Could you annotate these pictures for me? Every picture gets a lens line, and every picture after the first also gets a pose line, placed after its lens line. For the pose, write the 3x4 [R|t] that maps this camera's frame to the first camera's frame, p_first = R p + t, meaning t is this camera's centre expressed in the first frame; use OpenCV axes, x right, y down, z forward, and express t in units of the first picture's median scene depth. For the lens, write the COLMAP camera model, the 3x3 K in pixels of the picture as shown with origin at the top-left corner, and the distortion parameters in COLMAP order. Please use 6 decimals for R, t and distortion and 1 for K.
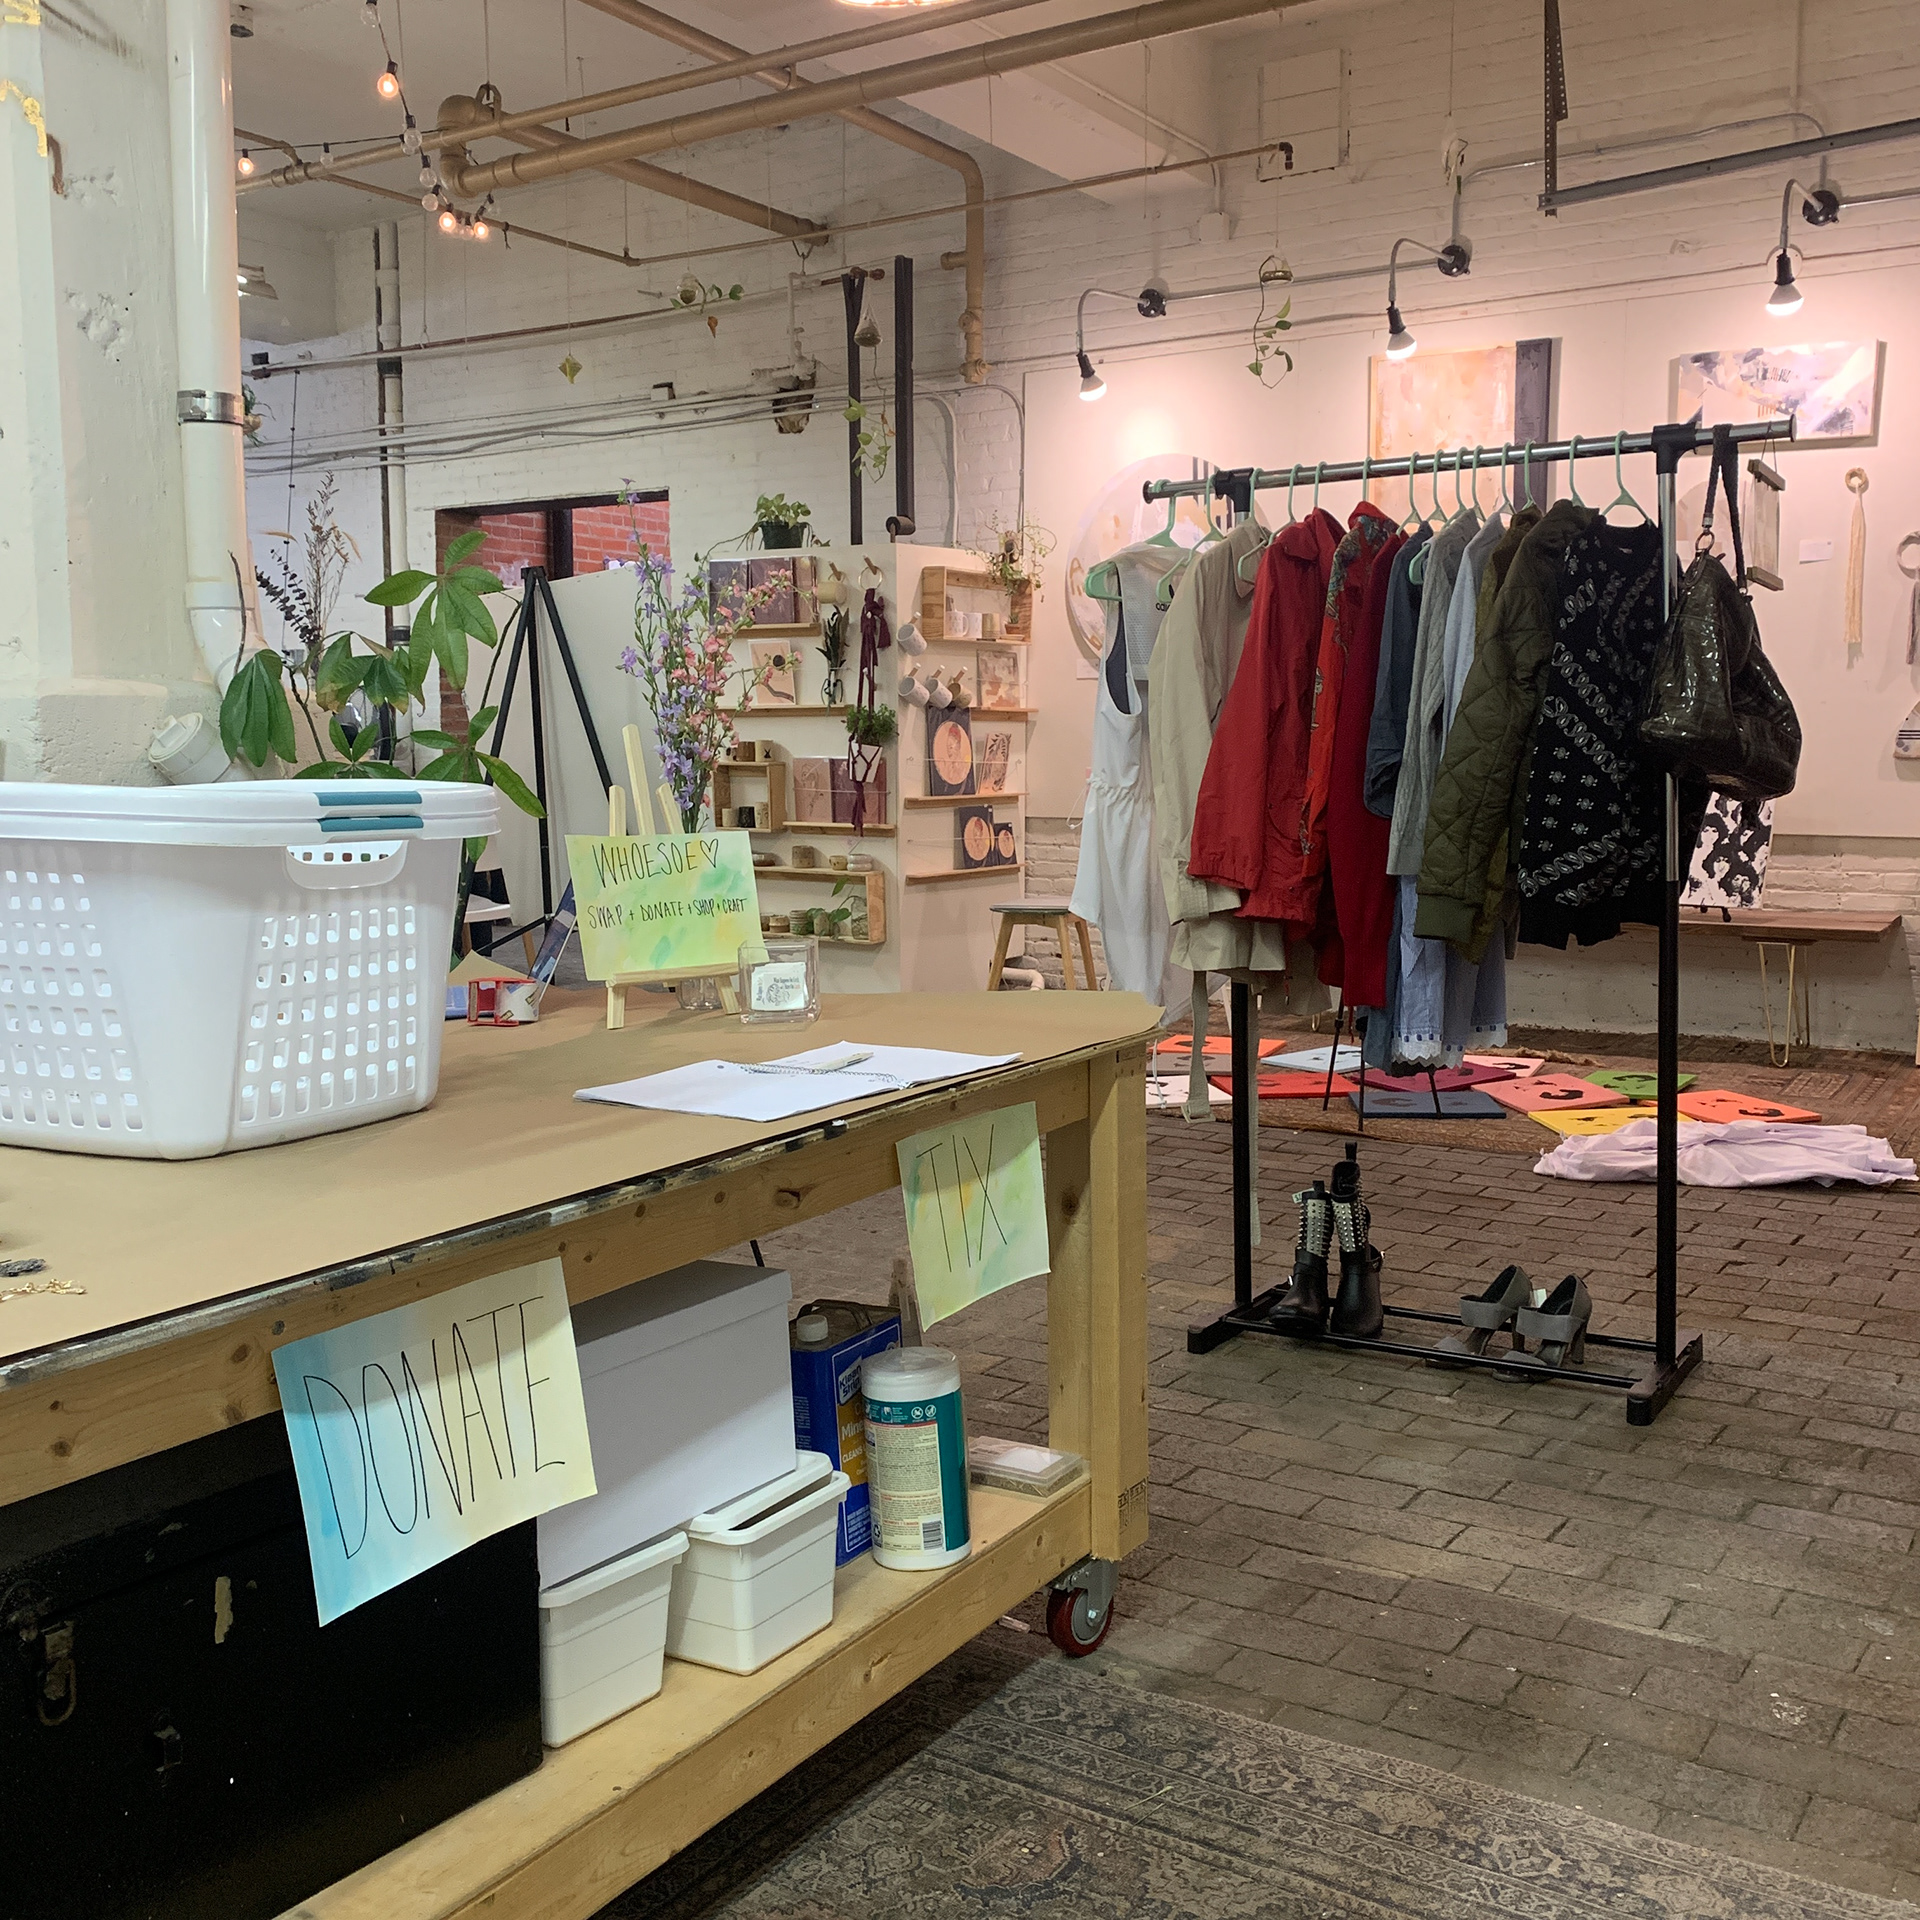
lens RADIAL K [[1958.0, 0, 961.8], [0, 1958.0, 959.3], [0, 0, 1]] dist [0.000186, 0.000000]
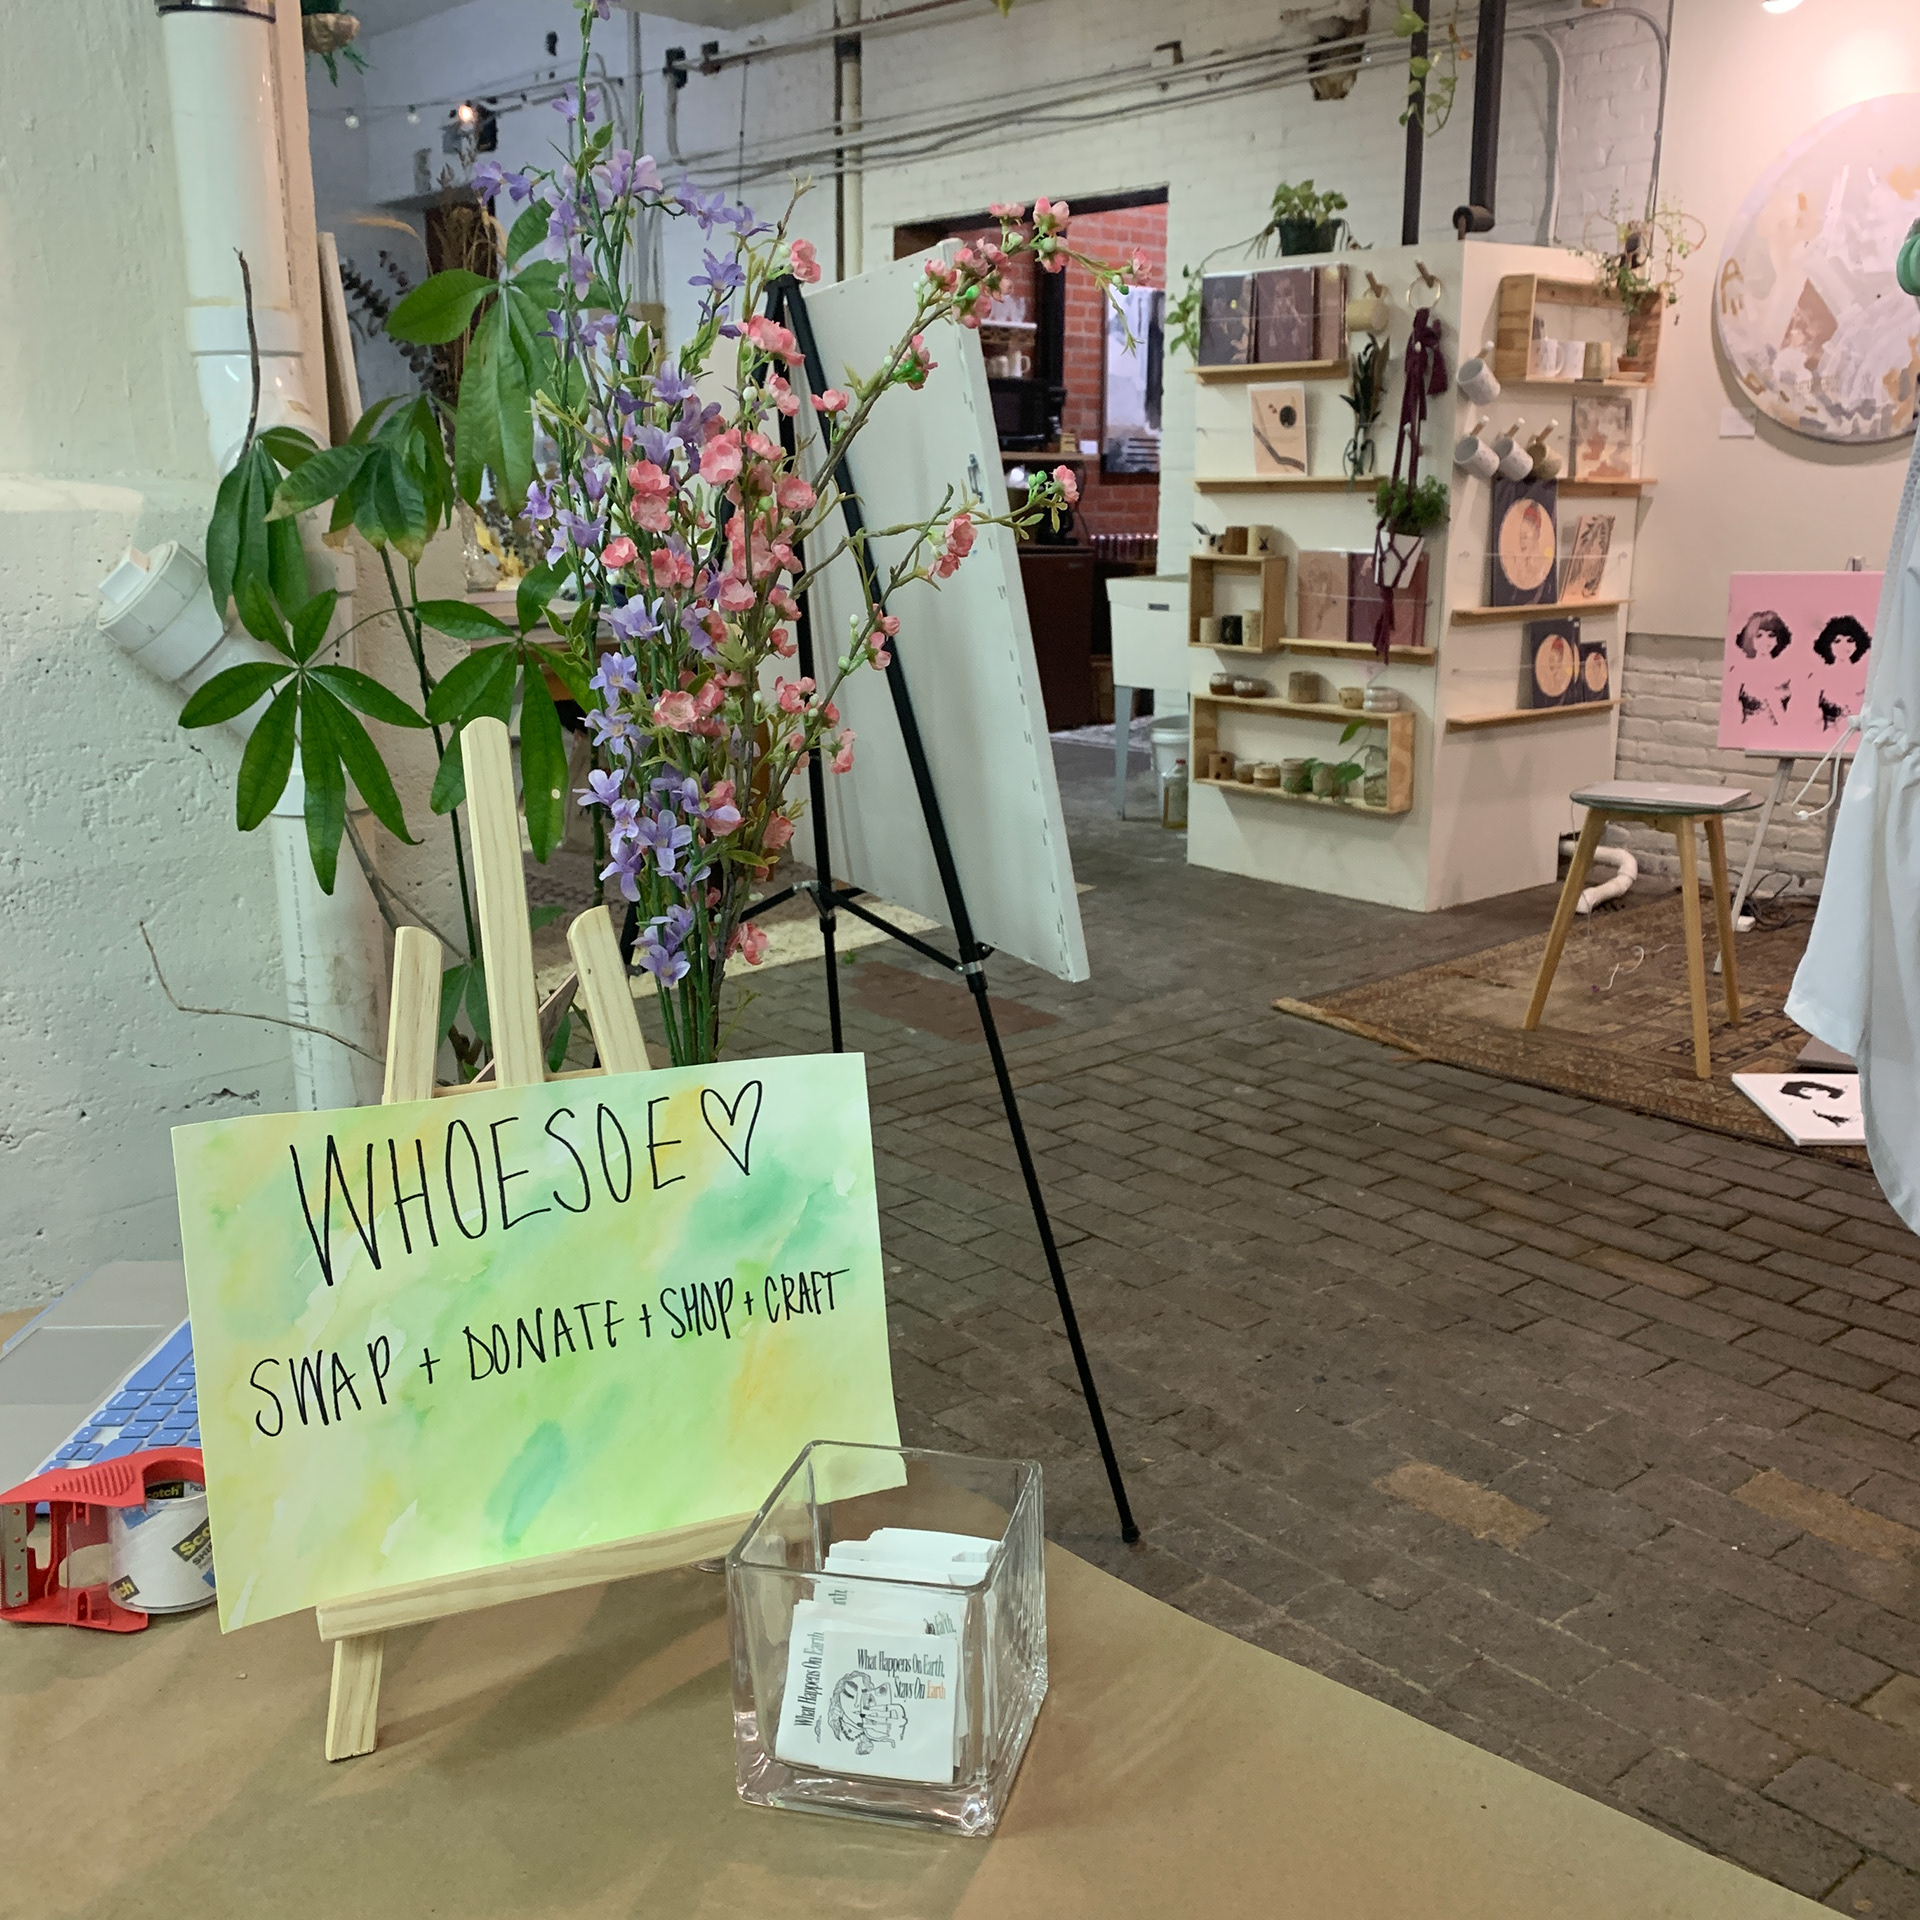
lens RADIAL K [[1958.0, 0, 918.3], [0, 1958.0, 929.5], [0, 0, 1]] dist [0.000186, 0.000000]
pose [[0.956281, 0.068411, -0.284336, -0.004219], [-0.035835, 0.992339, 0.118233, -0.041865], [0.290246, -0.102875, 0.951406, 0.239233]]
